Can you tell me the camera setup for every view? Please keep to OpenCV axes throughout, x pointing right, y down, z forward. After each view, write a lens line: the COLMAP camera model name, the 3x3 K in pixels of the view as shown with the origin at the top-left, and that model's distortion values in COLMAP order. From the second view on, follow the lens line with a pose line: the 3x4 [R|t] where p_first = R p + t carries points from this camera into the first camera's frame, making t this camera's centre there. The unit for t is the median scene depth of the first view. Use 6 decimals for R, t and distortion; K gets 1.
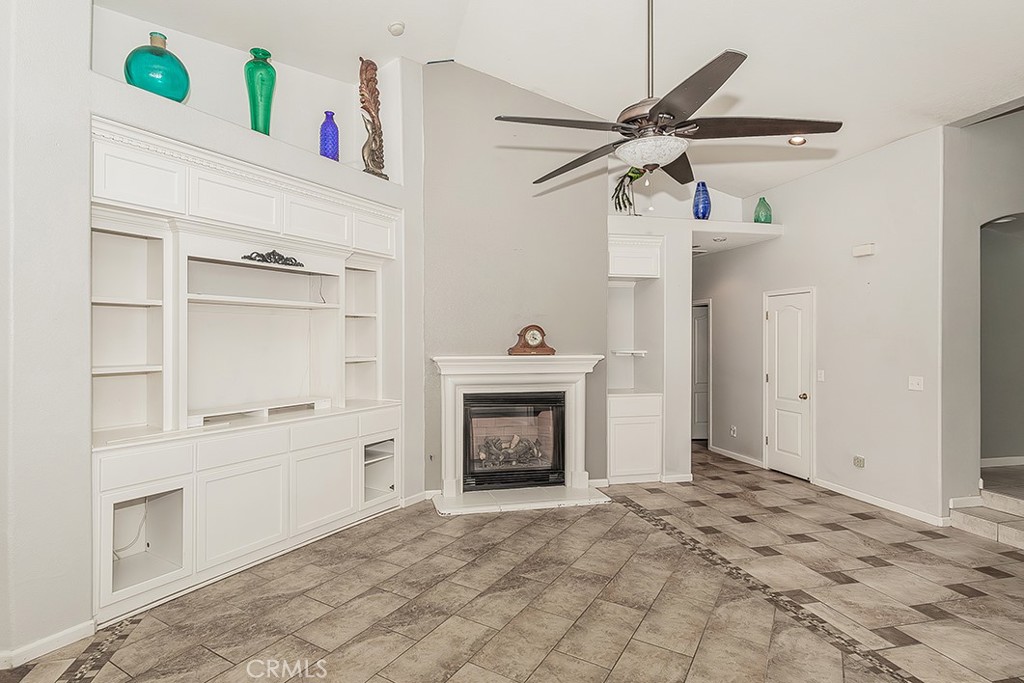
lens RADIAL K [[530.6, 0, 504.6], [0, 530.6, 337.6], [0, 0, 1]] dist [-0.000472, 0.000347]
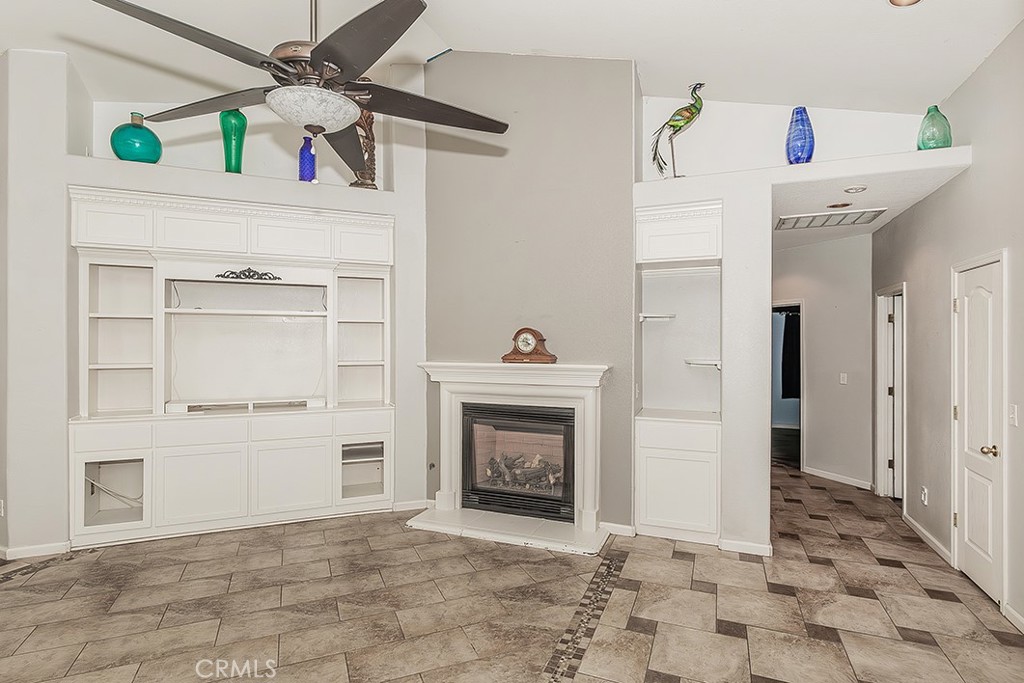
lens RADIAL K [[533.5, 0, 512.0], [0, 533.5, 341.5], [0, 0, 1]] dist [0.002171, -0.000096]
pose [[0.809875, -0.001226, -0.586602, 0.593632], [-0.000668, 0.999995, -0.003012, 0.000924], [0.586603, 0.002831, 0.809870, 0.316607]]
